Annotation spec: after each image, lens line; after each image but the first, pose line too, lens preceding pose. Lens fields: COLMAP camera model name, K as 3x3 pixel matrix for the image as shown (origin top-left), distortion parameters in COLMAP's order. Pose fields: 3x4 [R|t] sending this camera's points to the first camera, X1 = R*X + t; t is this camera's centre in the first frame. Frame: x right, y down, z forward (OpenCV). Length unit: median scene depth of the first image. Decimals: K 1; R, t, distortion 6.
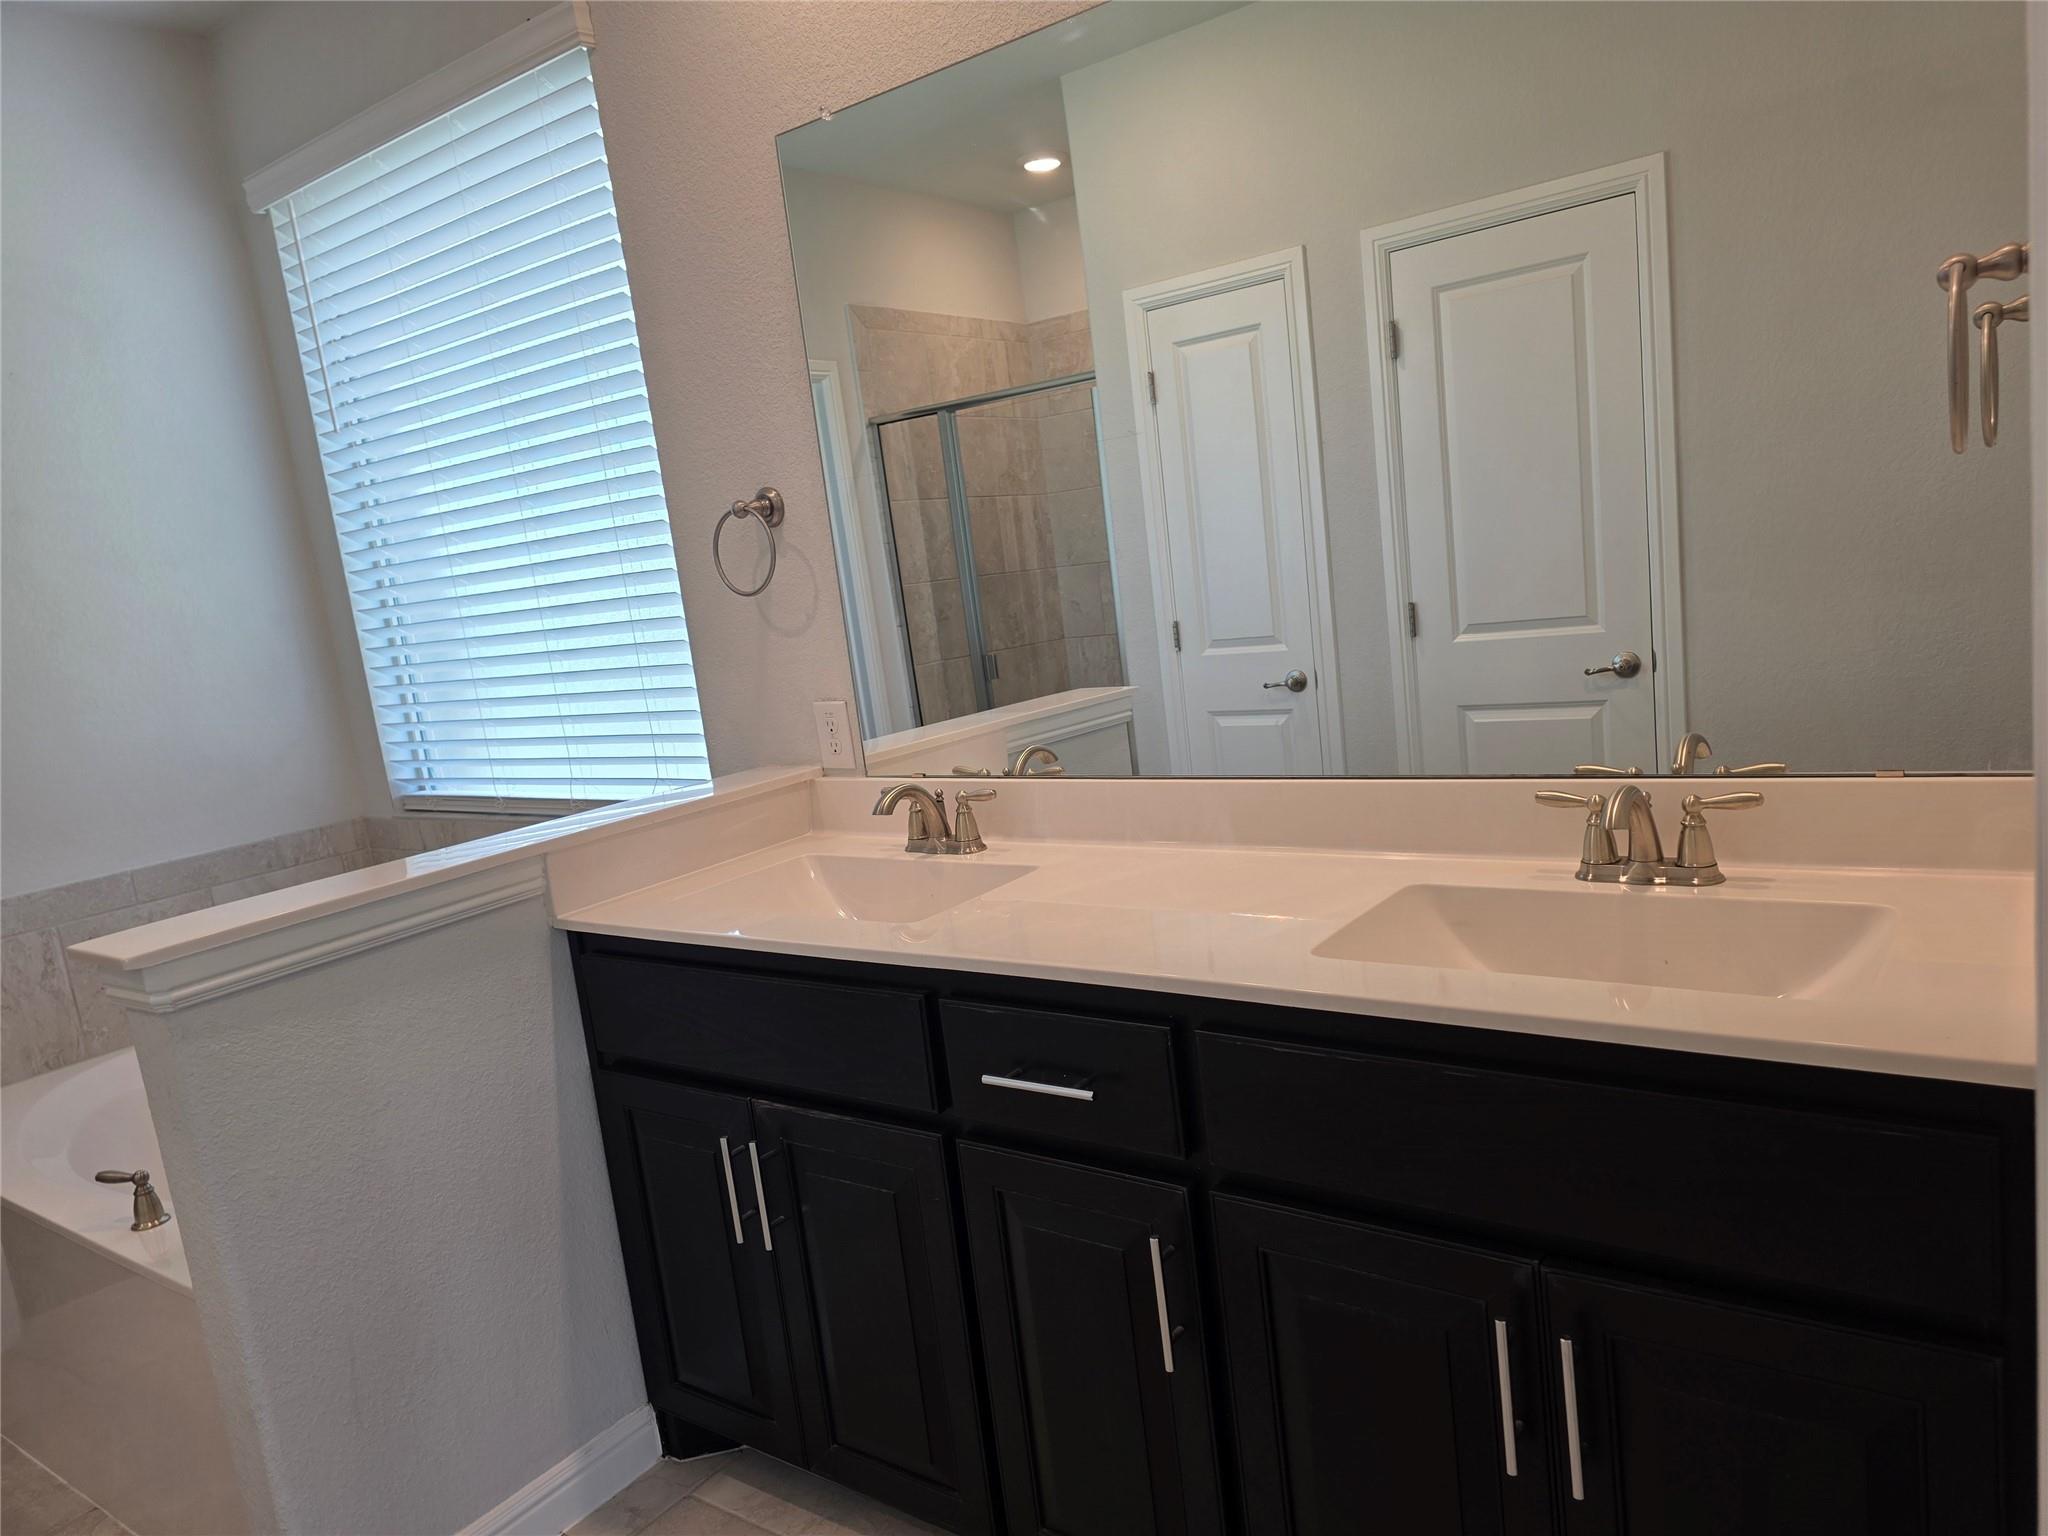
lens RADIAL K [[1385.6, 0, 1059.4], [0, 1385.6, 770.9], [0, 0, 1]] dist [0.065822, -0.062444]
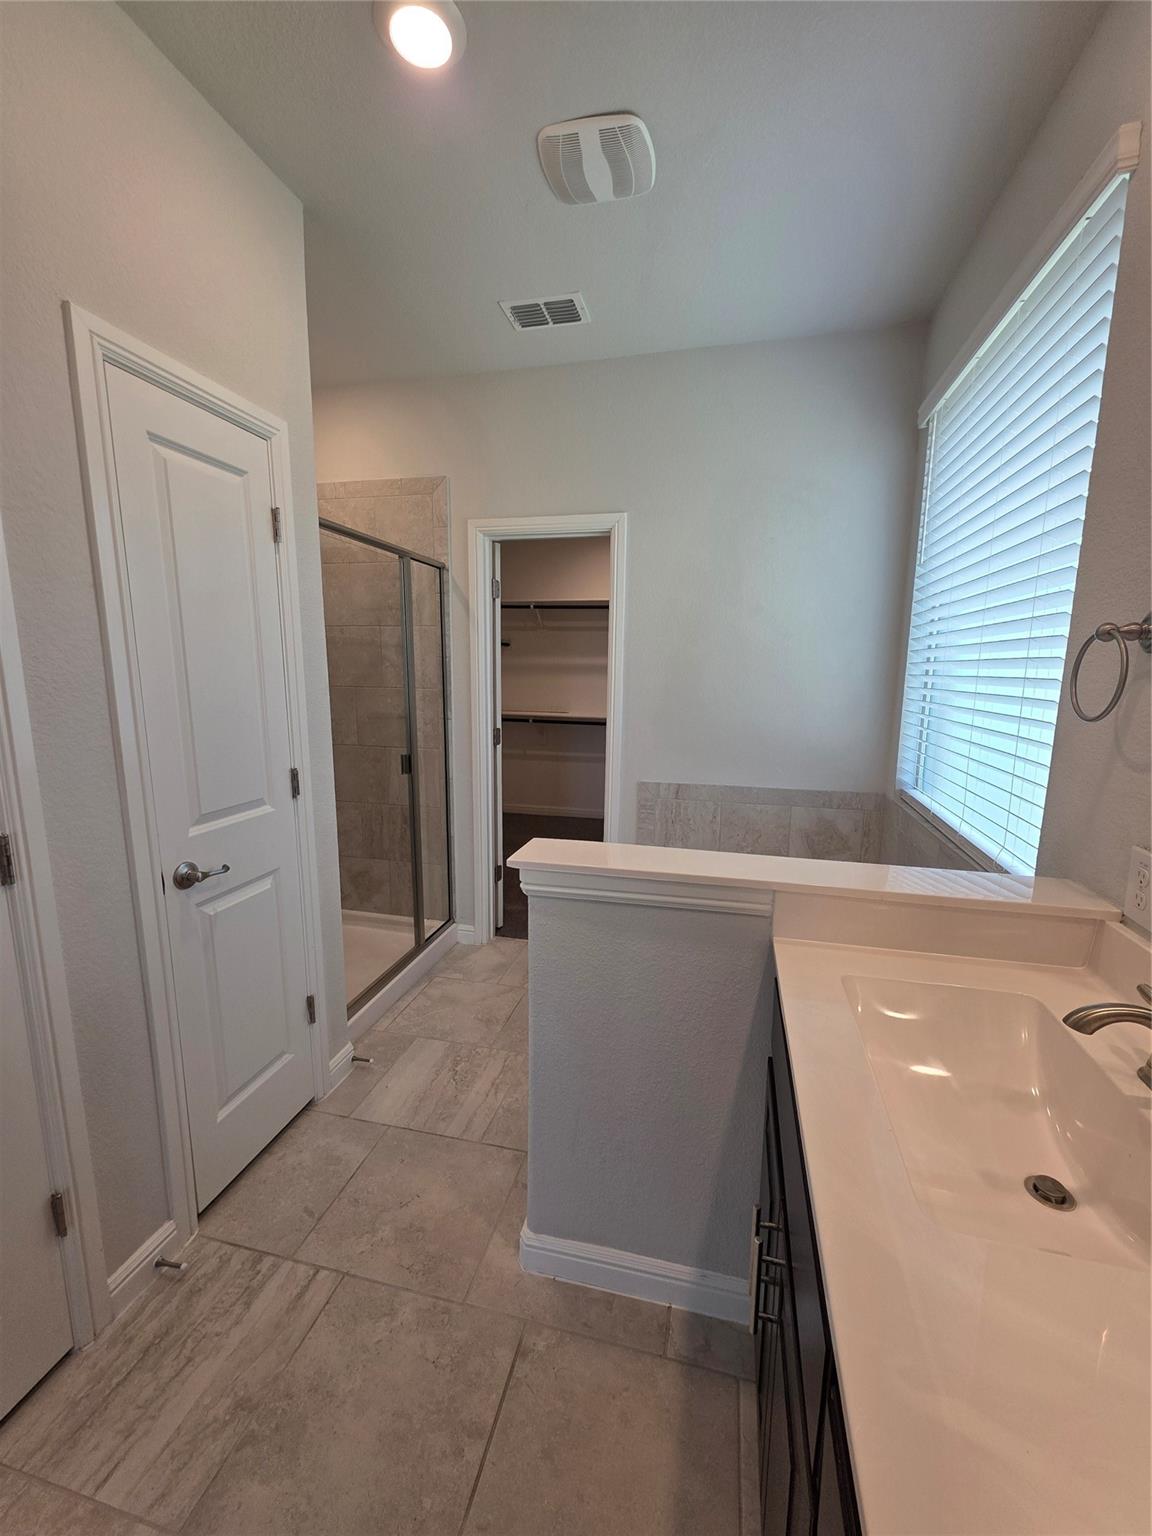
lens RADIAL K [[611.3, 0, 582.2], [0, 611.3, 767.5], [0, 0, 1]] dist [0.003097, 0.000131]
pose [[0.367524, 0.268919, -0.890286, 0.031637], [-0.196658, 0.958107, 0.208222, -0.096298], [0.908984, 0.098555, 0.405013, 0.426929]]
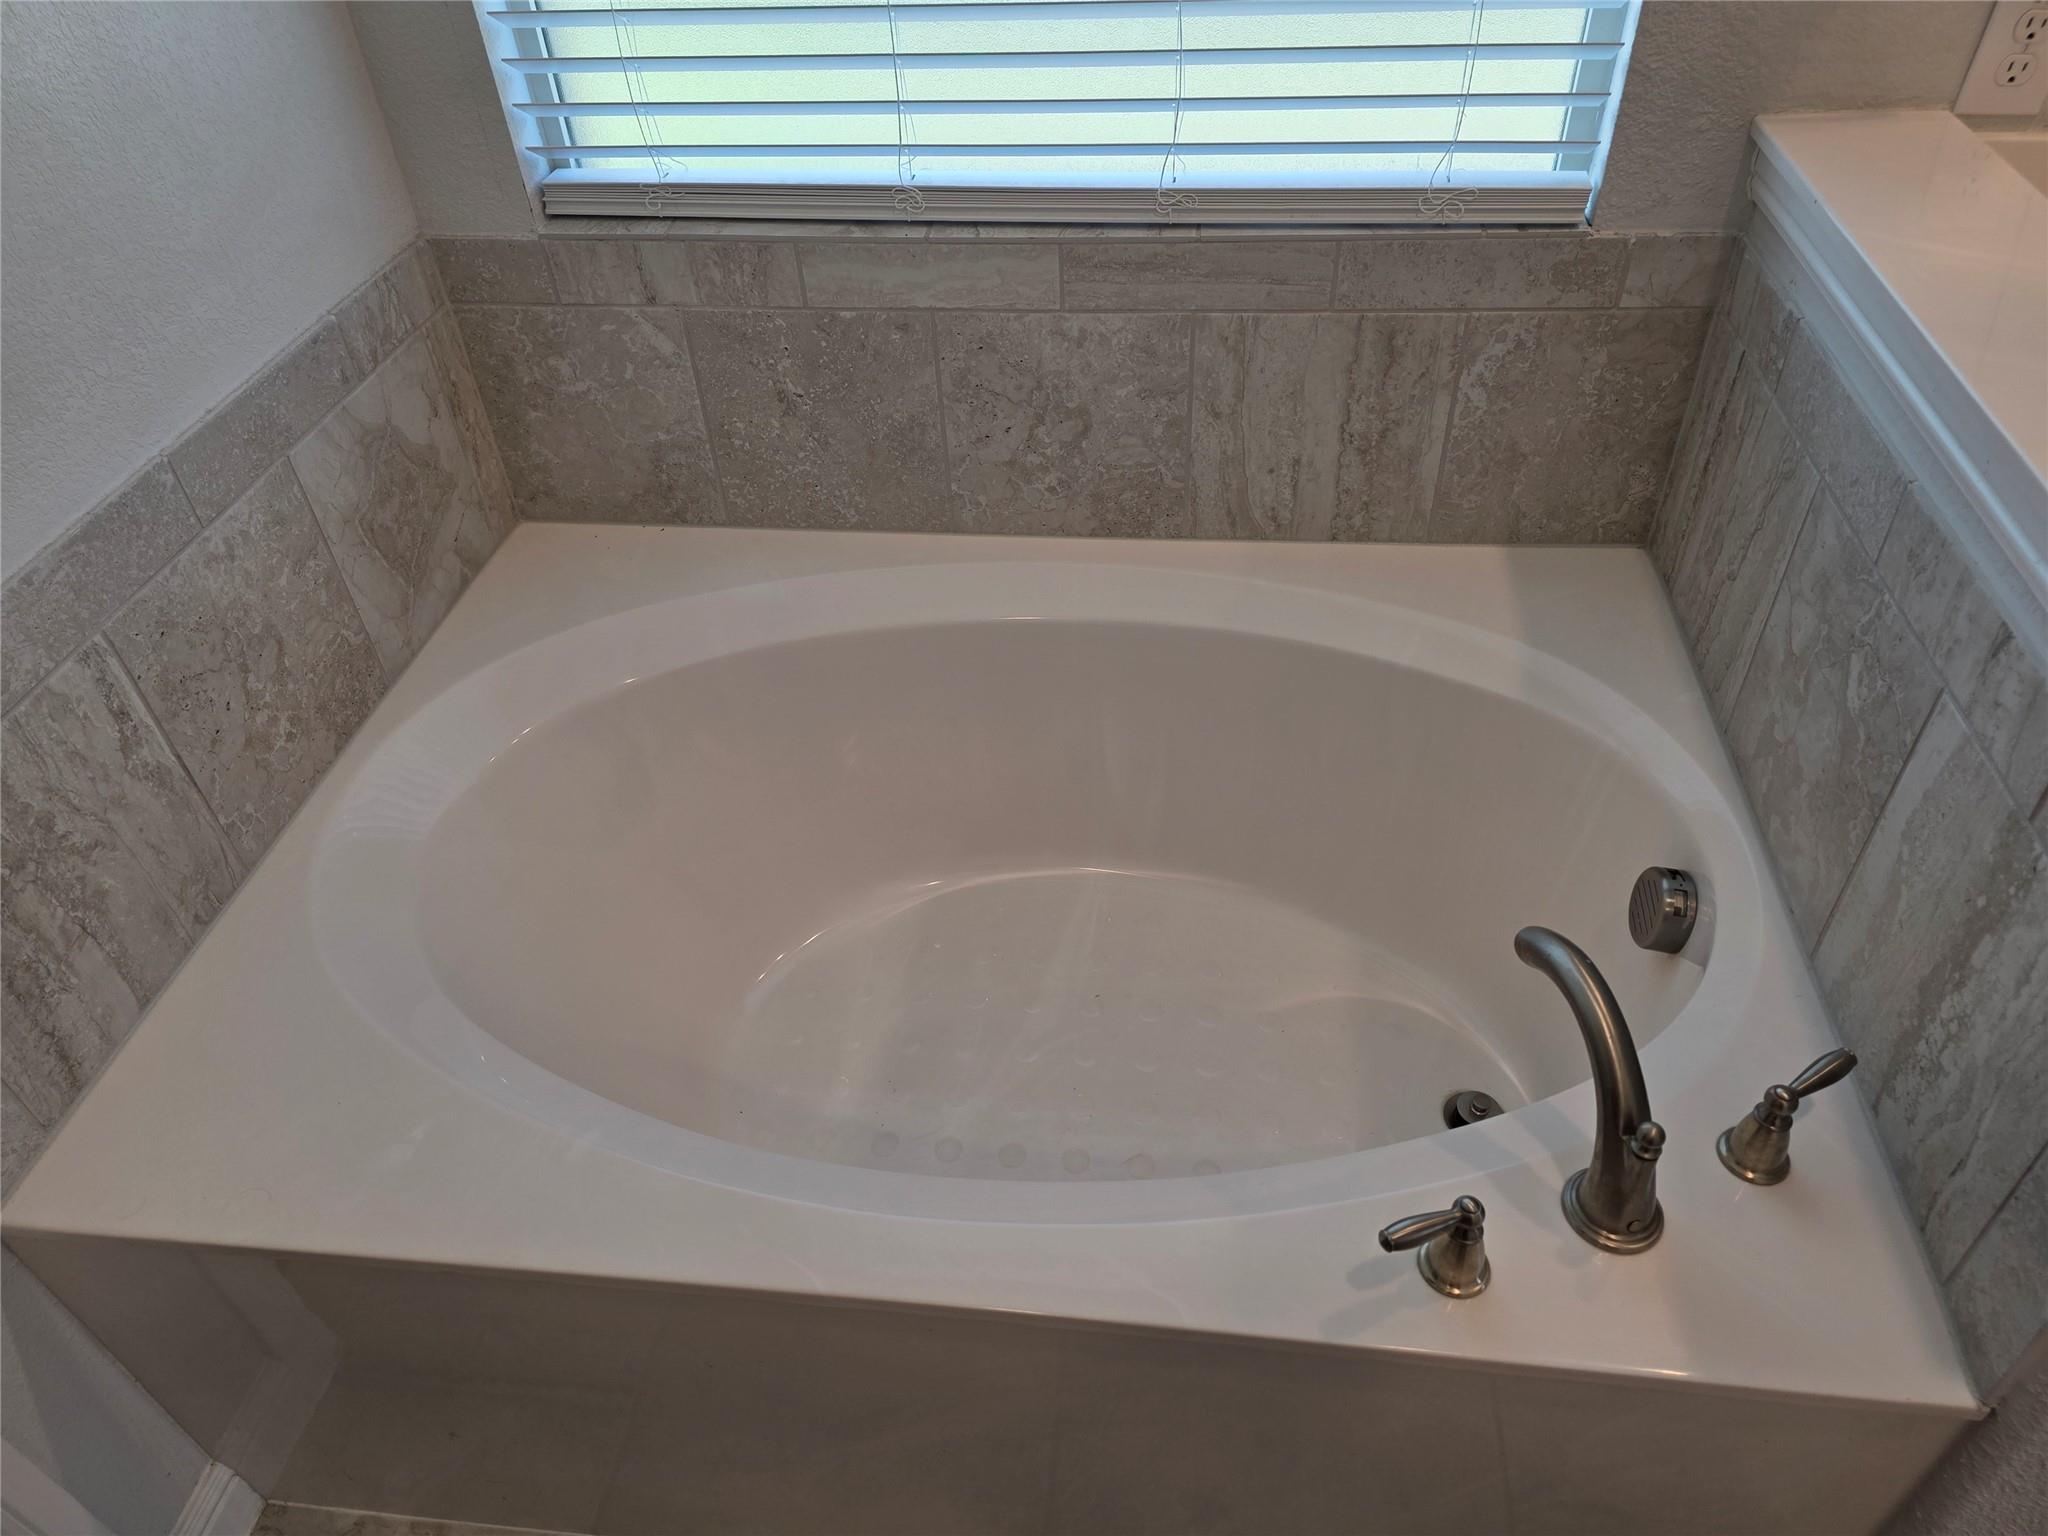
lens RADIAL K [[1385.6, 0, 1059.4], [0, 1385.6, 770.9], [0, 0, 1]] dist [0.065822, -0.062444]
pose [[0.870547, -0.258014, 0.419018, -0.661628], [0.015400, 0.865384, 0.500873, -0.053580], [-0.491843, -0.429581, 0.757331, 0.550997]]
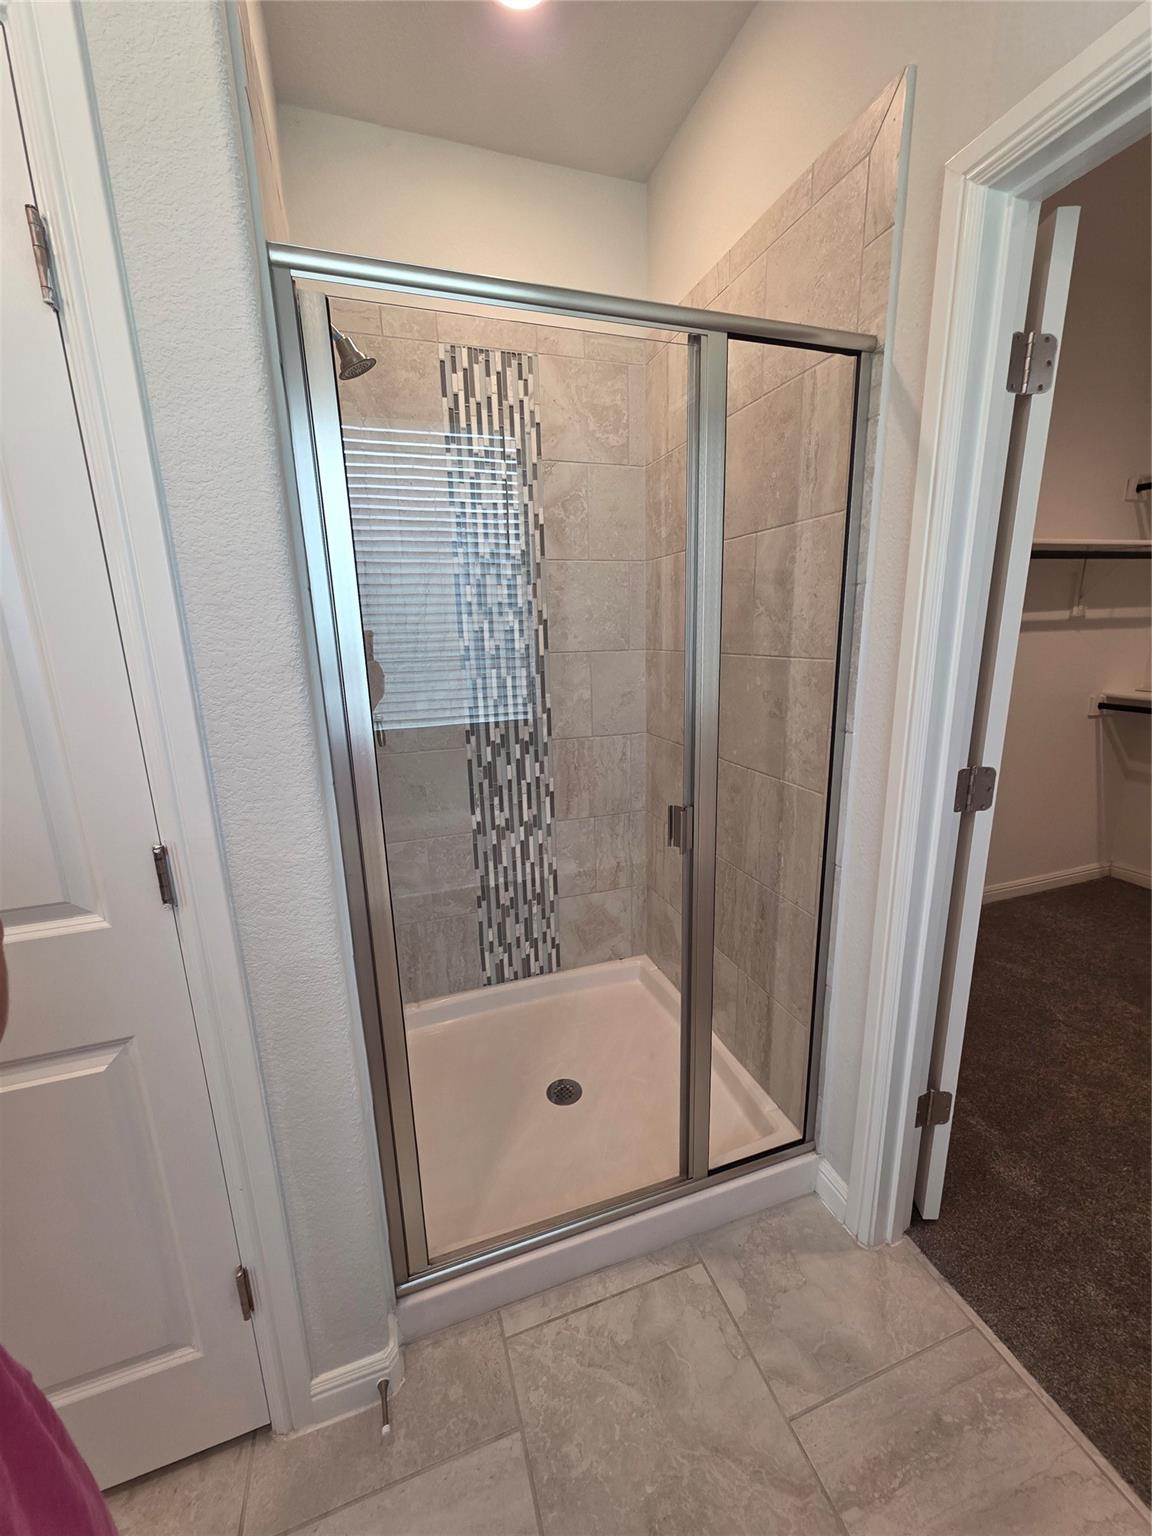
lens RADIAL K [[611.3, 0, 582.2], [0, 611.3, 767.5], [0, 0, 1]] dist [0.003097, 0.000131]
pose [[-0.574237, 0.310461, -0.757540, -0.544072], [-0.037650, 0.914314, 0.403252, -0.063312], [0.817823, 0.260083, -0.513344, 0.712567]]
